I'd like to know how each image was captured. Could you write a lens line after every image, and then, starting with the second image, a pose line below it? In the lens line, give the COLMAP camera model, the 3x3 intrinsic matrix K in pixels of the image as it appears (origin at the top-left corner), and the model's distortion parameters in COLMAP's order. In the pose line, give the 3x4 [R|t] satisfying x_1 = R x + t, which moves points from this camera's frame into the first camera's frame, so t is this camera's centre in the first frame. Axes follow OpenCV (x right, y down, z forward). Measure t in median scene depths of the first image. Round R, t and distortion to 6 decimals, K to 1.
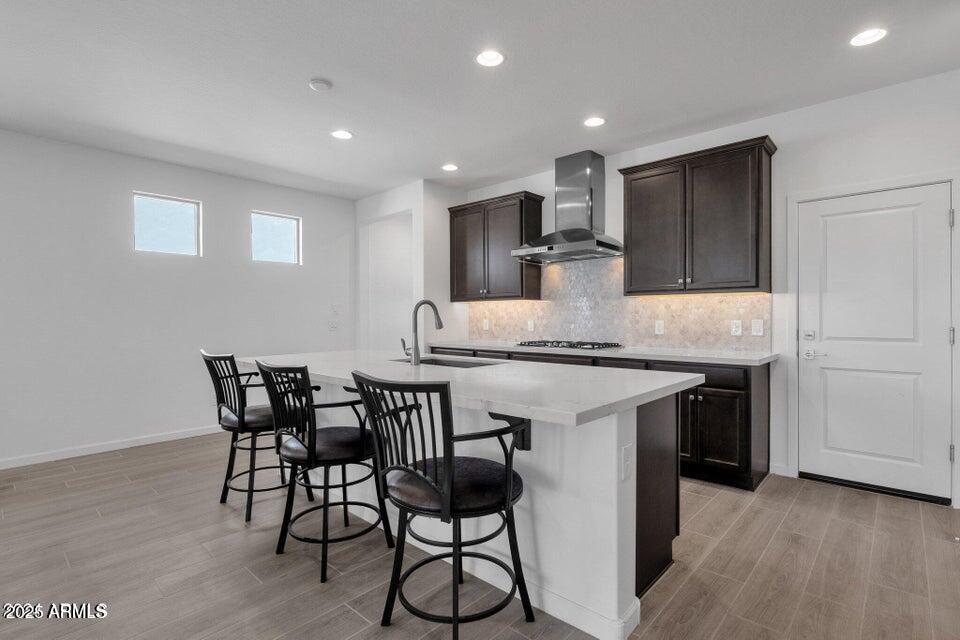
lens RADIAL K [[469.1, 0, 489.8], [0, 469.1, 313.1], [0, 0, 1]] dist [-0.002708, 0.000191]
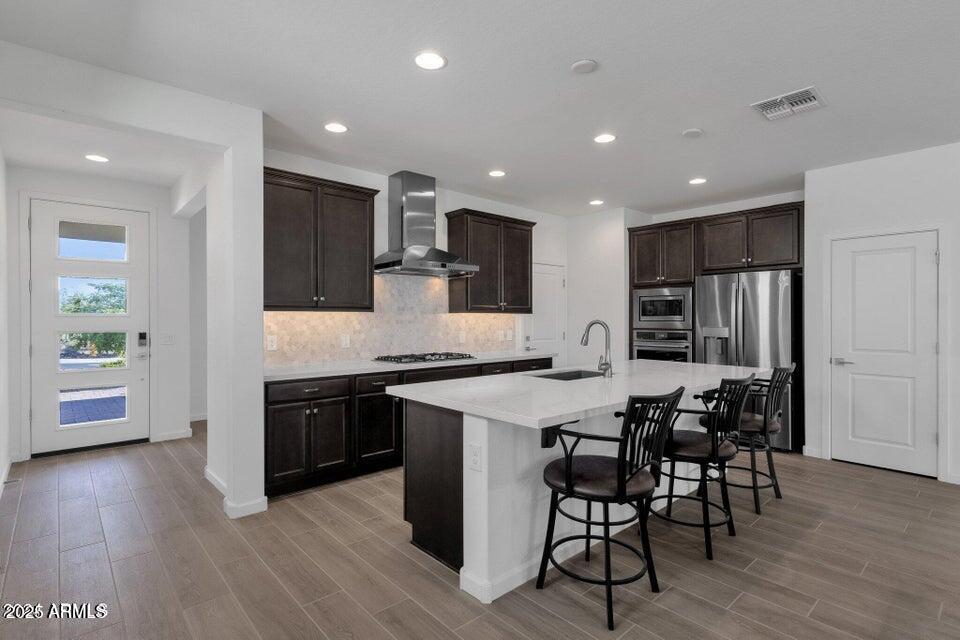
lens RADIAL K [[469.1, 0, 485.4], [0, 469.1, 318.9], [0, 0, 1]] dist [-0.002708, 0.000191]
pose [[0.109647, 0.002740, 0.993967, -0.834057], [-0.008004, 0.999966, -0.001874, -0.016396], [-0.993938, -0.007750, 0.109665, 0.737167]]
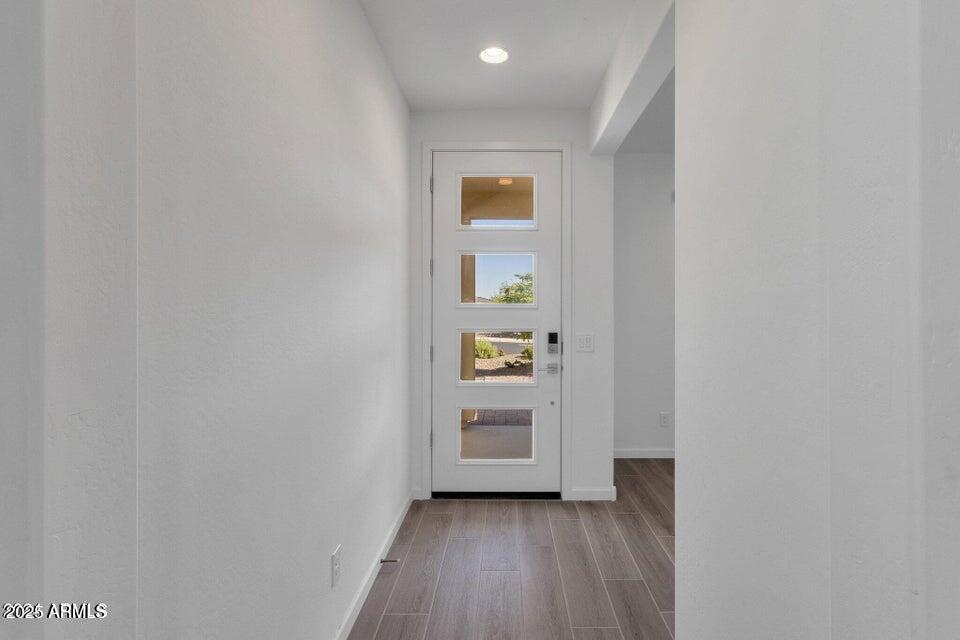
lens RADIAL K [[441.3, 0, 511.2], [0, 441.3, 306.5], [0, 0, 1]] dist [-0.000562, 0.000572]
pose [[0.744336, 0.002044, 0.667802, -0.338056], [-0.011629, 0.999883, 0.009901, -0.027463], [-0.667704, -0.015136, 0.744273, 1.188744]]
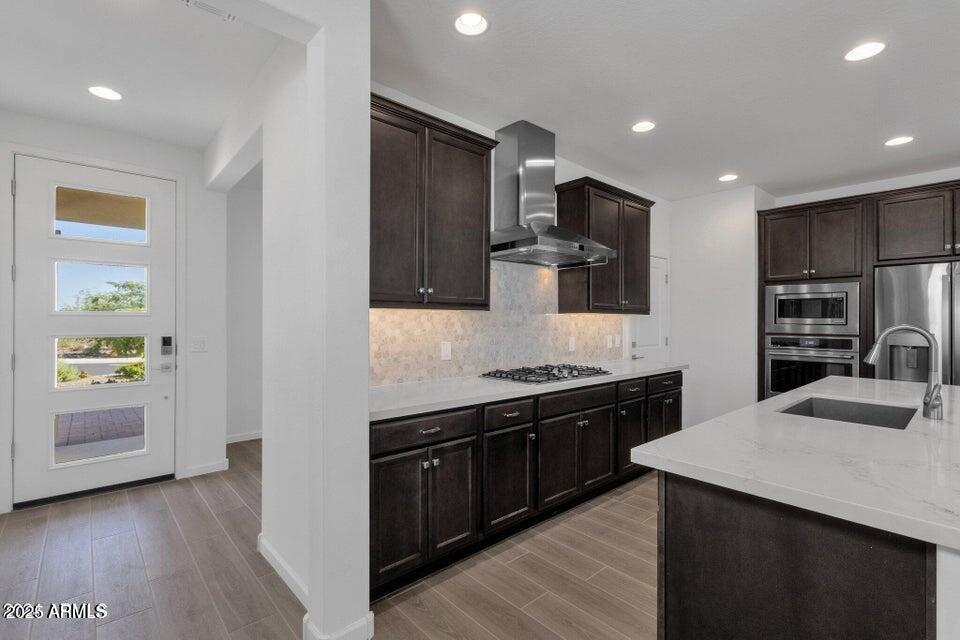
lens RADIAL K [[441.3, 0, 484.8], [0, 441.3, 318.9], [0, 0, 1]] dist [-0.000562, 0.000572]
pose [[0.111742, 0.006513, 0.993716, -0.556341], [-0.012212, 0.999912, -0.005180, -0.015418], [-0.993662, -0.011556, 0.111812, 0.998963]]
